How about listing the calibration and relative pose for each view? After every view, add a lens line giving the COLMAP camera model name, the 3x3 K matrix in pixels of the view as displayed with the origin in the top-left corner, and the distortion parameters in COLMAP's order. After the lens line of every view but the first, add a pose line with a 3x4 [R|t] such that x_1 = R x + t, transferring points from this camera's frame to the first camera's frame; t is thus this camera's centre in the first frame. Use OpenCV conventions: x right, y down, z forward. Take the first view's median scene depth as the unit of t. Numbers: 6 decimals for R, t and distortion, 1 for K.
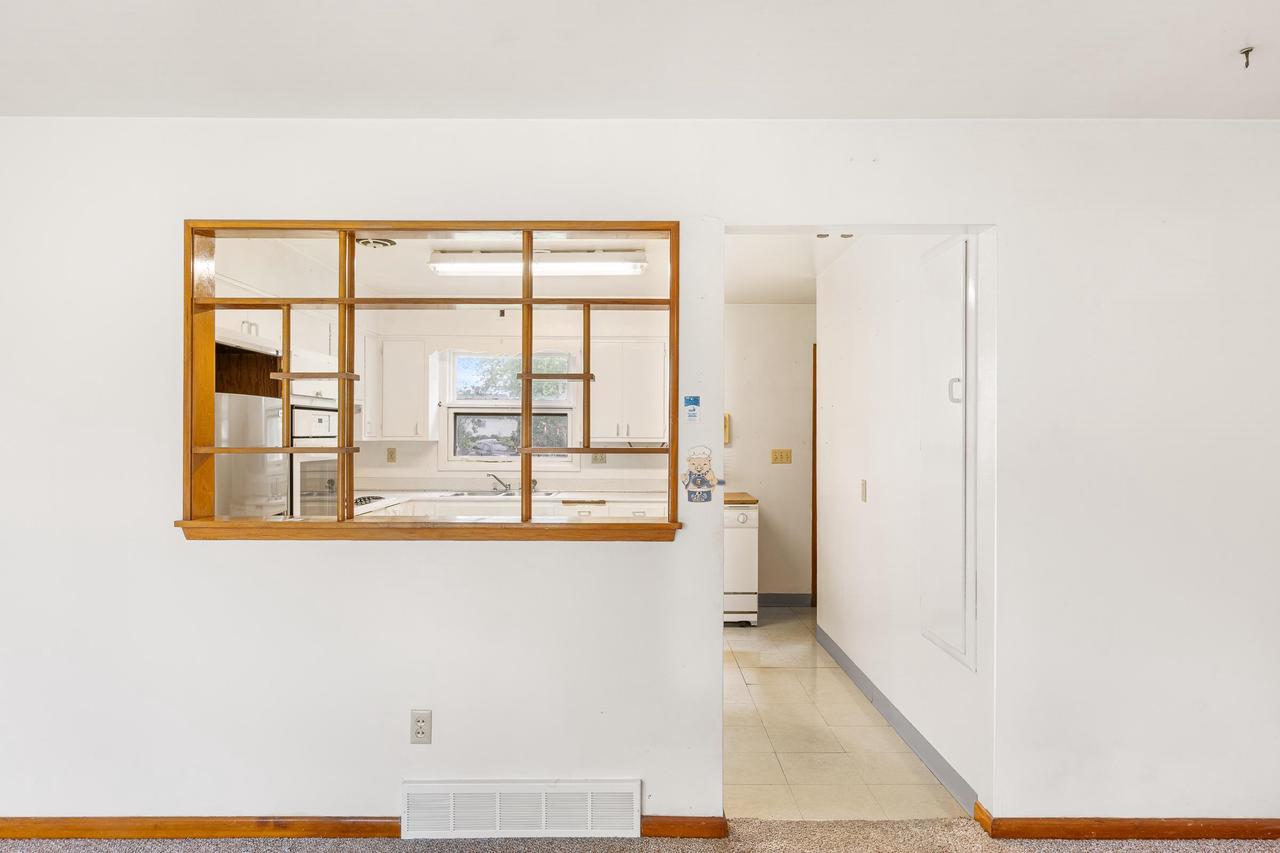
lens RADIAL K [[770.7, 0, 645.6], [0, 770.7, 436.7], [0, 0, 1]] dist [0.000464, 0.000286]
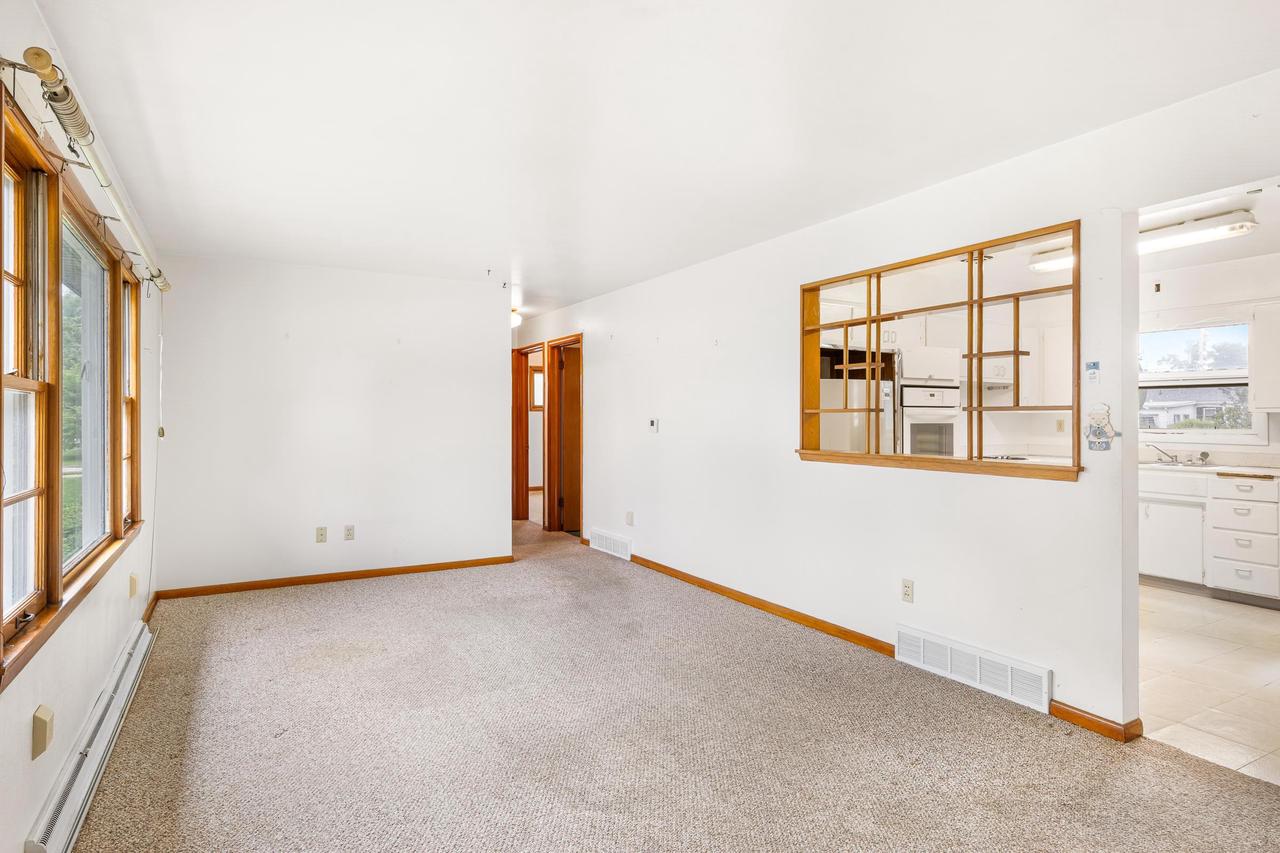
lens RADIAL K [[704.5, 0, 640.0], [0, 704.5, 409.7], [0, 0, 1]] dist [0.001438, -0.000204]
pose [[0.489373, -0.011617, -0.871997, 0.644663], [-0.002396, 0.999890, -0.014666, 0.037881], [0.872071, 0.009266, 0.489291, -0.142906]]
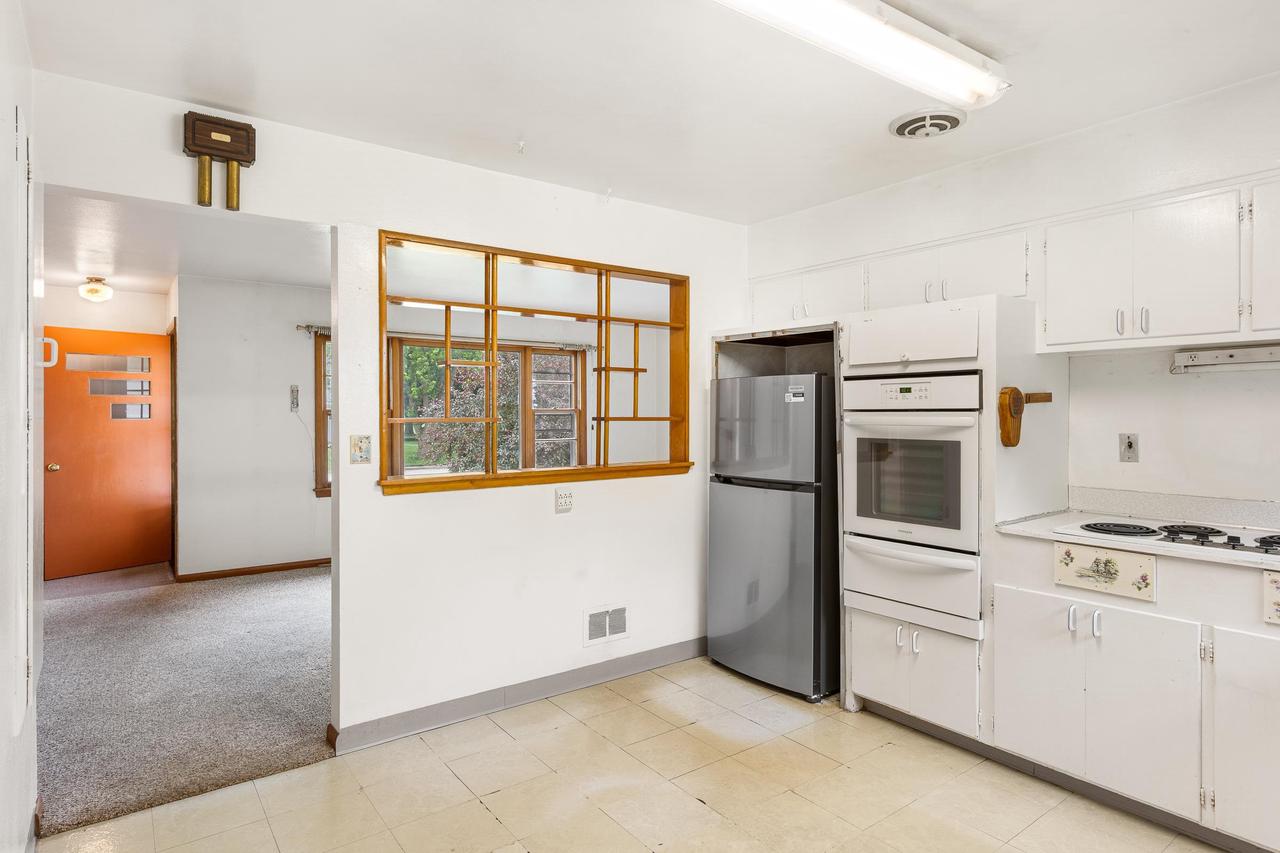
lens RADIAL K [[697.6, 0, 638.5], [0, 697.6, 416.1], [0, 0, 1]] dist [-0.000229, -0.000062]
pose [[-0.800515, 0.000932, -0.599312, 0.352724], [-0.002970, 0.999980, 0.005523, 0.004555], [0.599306, 0.006202, -0.800496, 2.073735]]
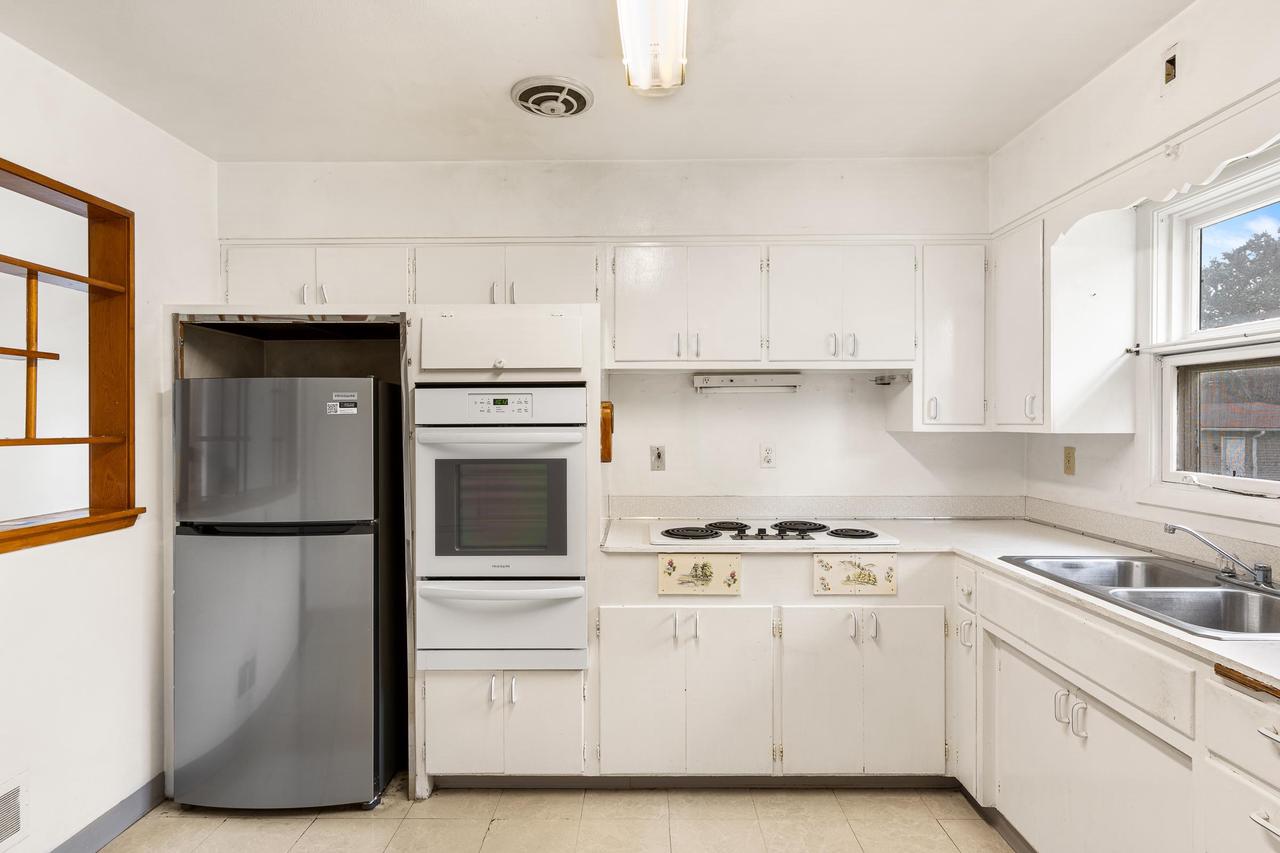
lens RADIAL K [[663.8, 0, 640.0], [0, 663.8, 426.5], [0, 0, 1]] dist [-0.001719, 0.000738]
pose [[-0.013981, 0.002780, -0.999898, 0.257849], [0.000873, 0.999996, 0.002768, -0.000348], [0.999902, -0.000834, -0.013983, 1.658647]]
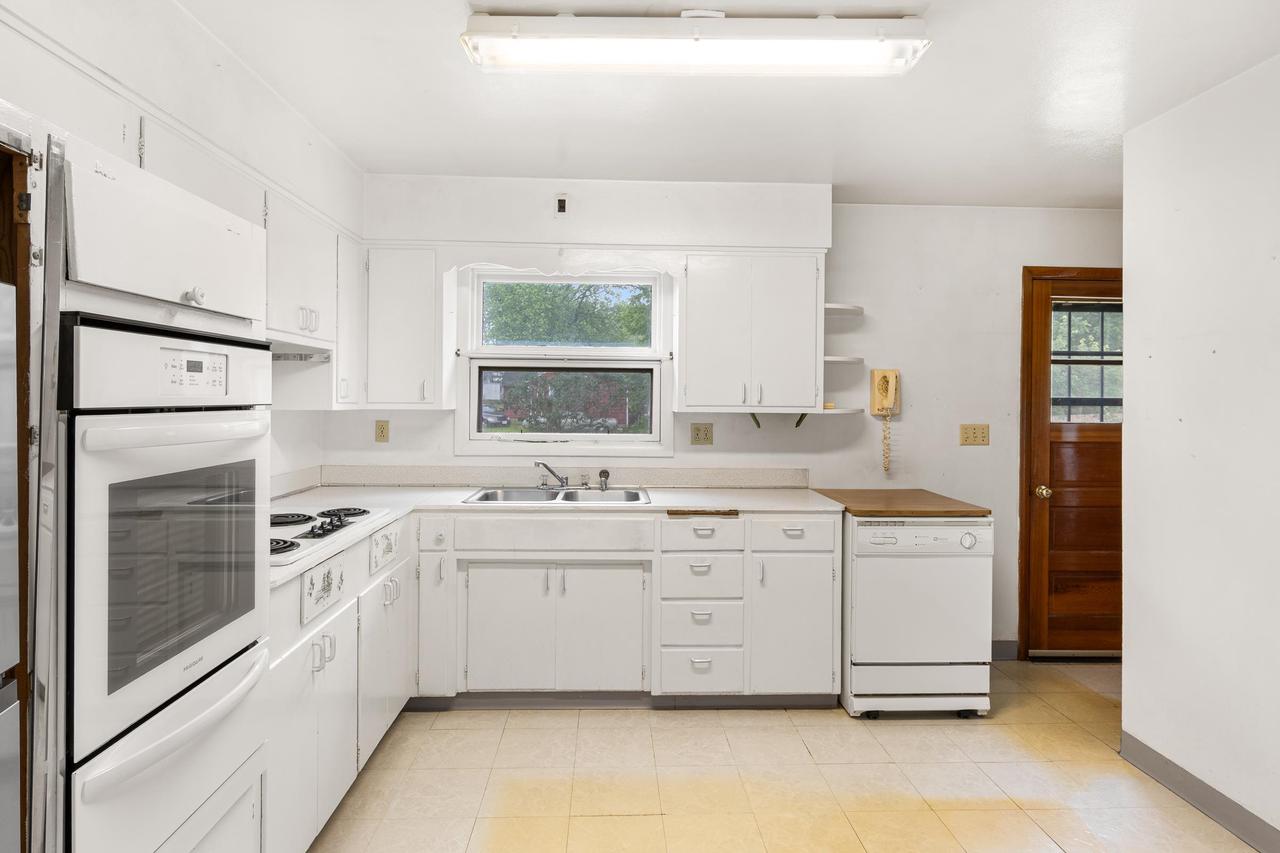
lens RADIAL K [[692.6, 0, 639.3], [0, 692.6, 400.3], [0, 0, 1]] dist [-0.002045, 0.000118]
pose [[0.999329, 0.004658, 0.036333, -0.310163], [-0.004670, 0.999989, 0.000244, -0.007343], [-0.036332, -0.000414, 0.999340, 0.944508]]
